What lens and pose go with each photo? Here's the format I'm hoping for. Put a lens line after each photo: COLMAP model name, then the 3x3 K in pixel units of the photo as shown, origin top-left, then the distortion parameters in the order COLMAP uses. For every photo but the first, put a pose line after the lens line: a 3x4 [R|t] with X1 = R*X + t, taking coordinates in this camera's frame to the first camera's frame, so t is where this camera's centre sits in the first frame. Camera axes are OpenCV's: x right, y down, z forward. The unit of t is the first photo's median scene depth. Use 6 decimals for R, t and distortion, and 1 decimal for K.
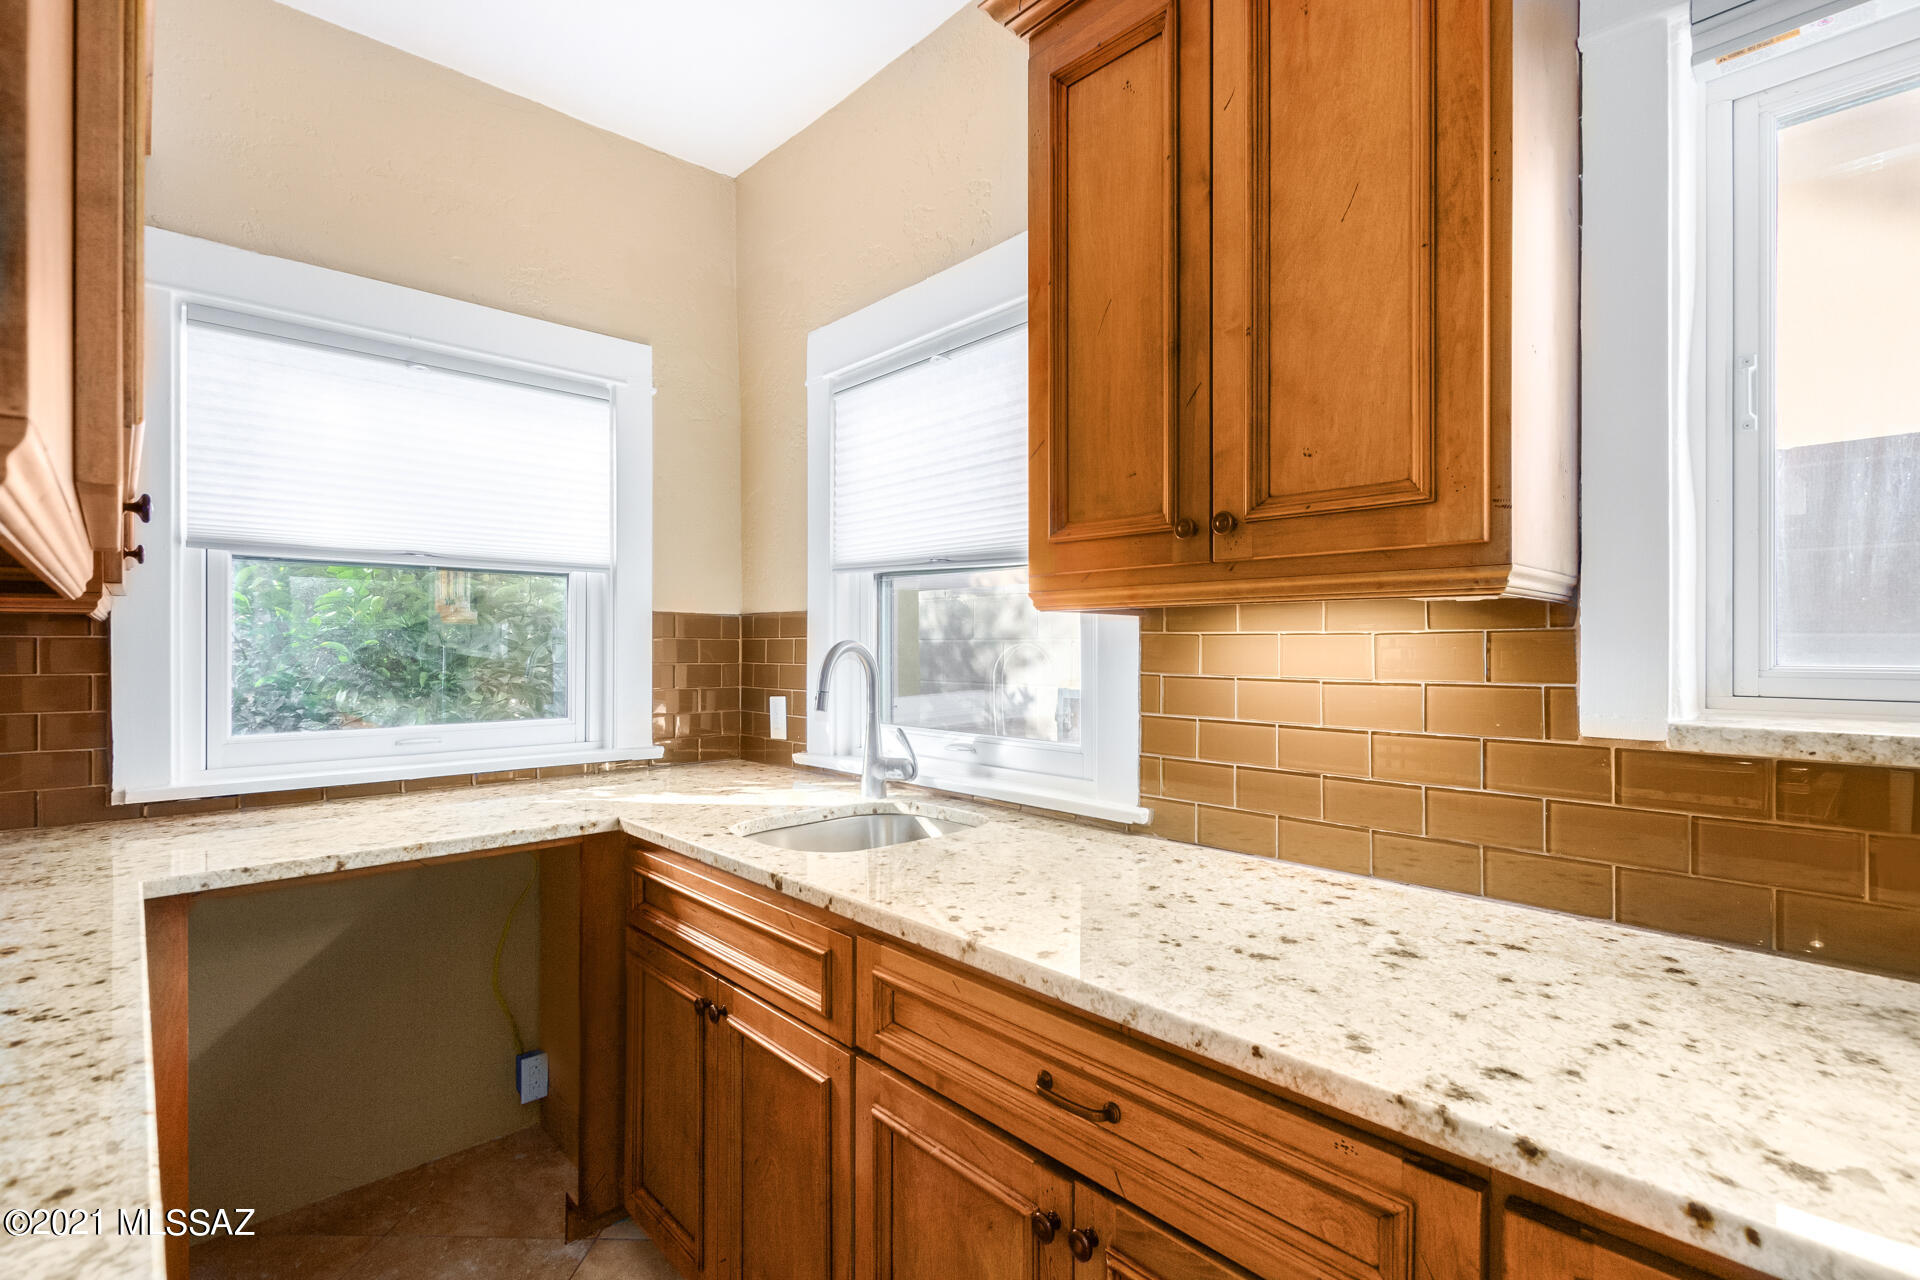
lens RADIAL K [[890.4, 0, 958.4], [0, 890.4, 642.2], [0, 0, 1]] dist [0.009758, -0.004044]
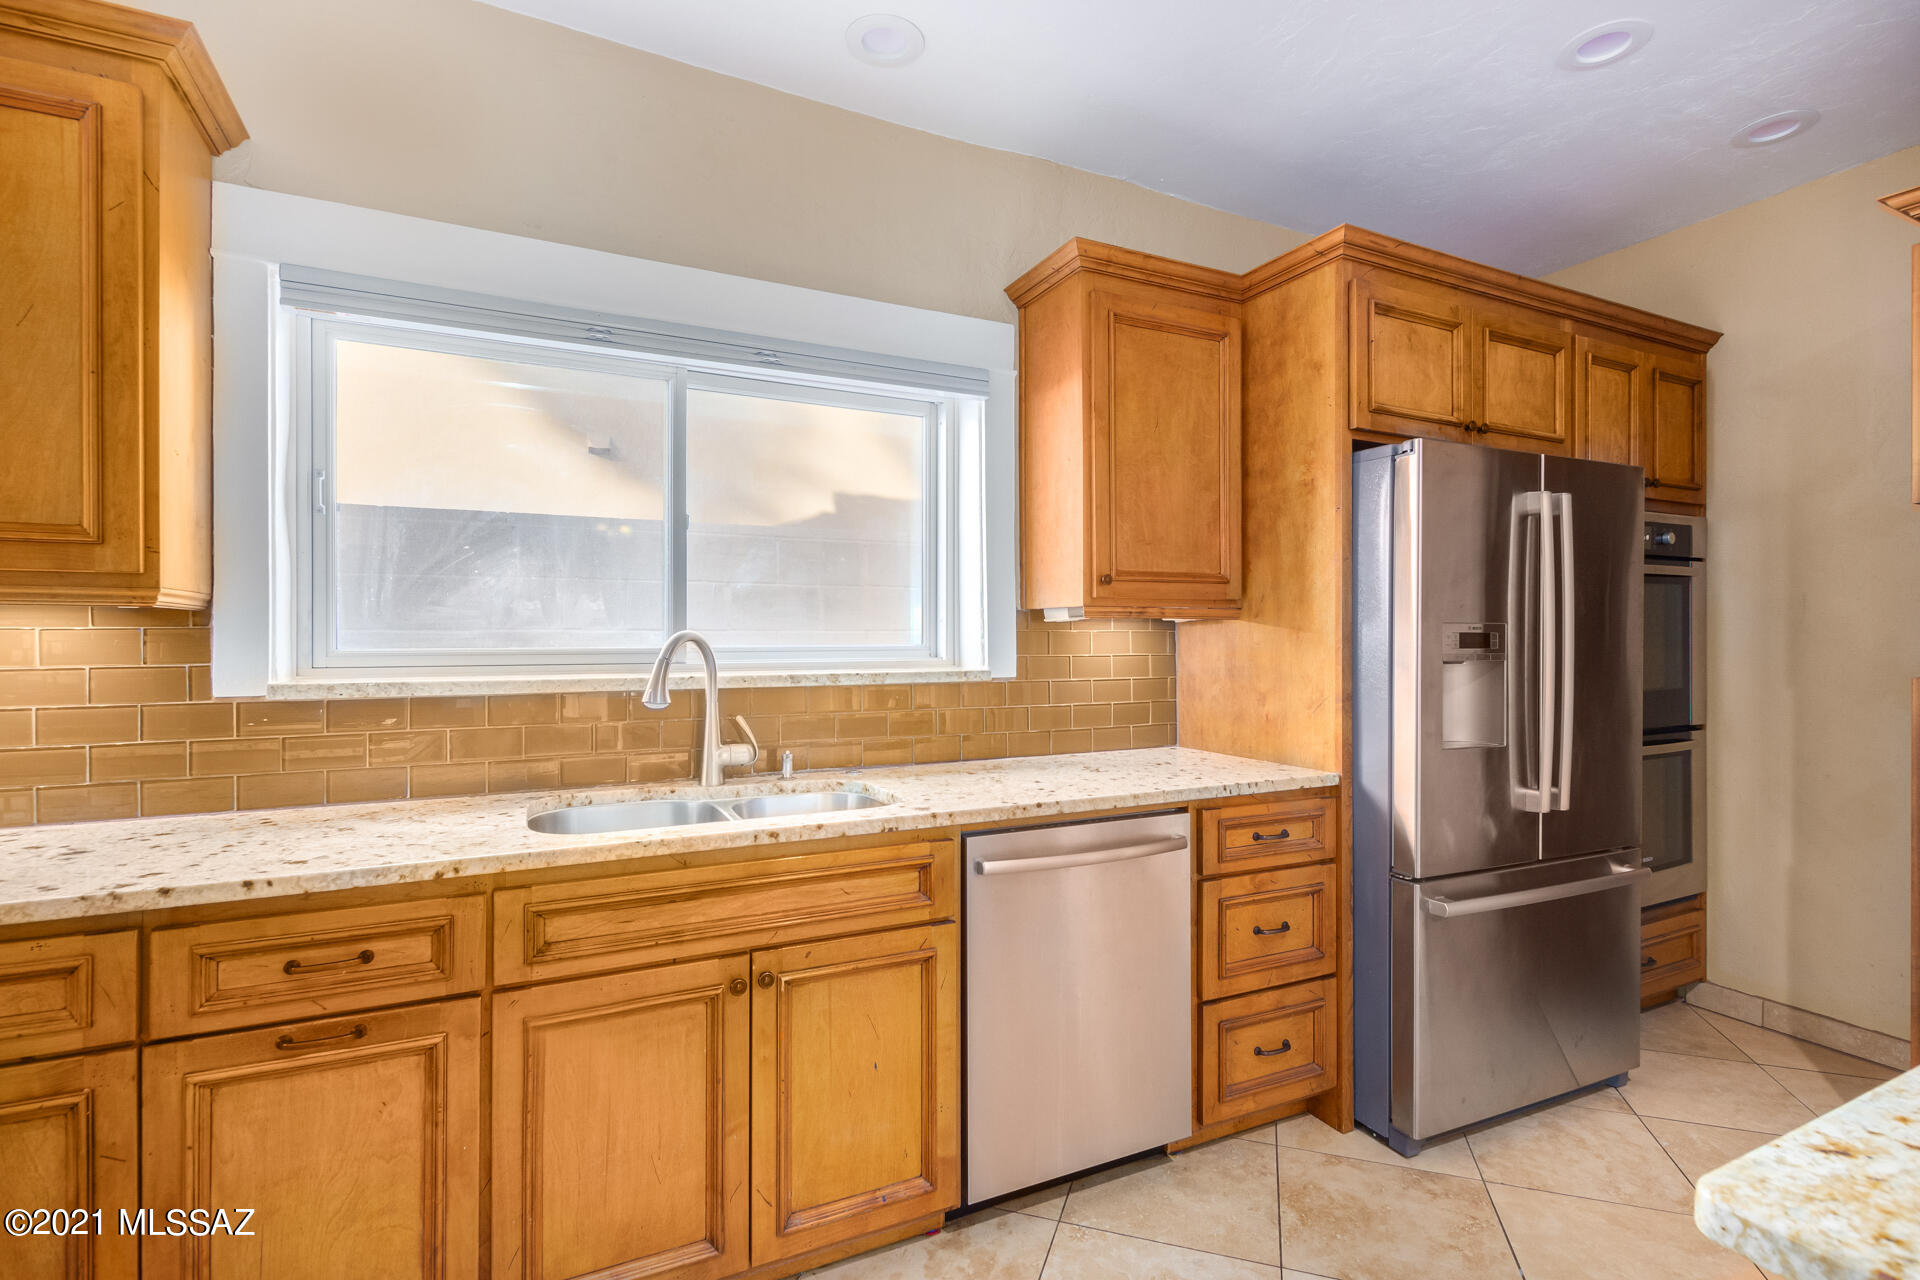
lens RADIAL K [[890.4, 0, 958.5], [0, 890.4, 637.8], [0, 0, 1]] dist [0.009758, -0.004044]
pose [[0.296158, -0.000745, 0.955139, -0.485659], [-0.001026, 0.999999, 0.001098, -0.000678], [-0.955138, -0.001305, 0.296157, -0.835589]]
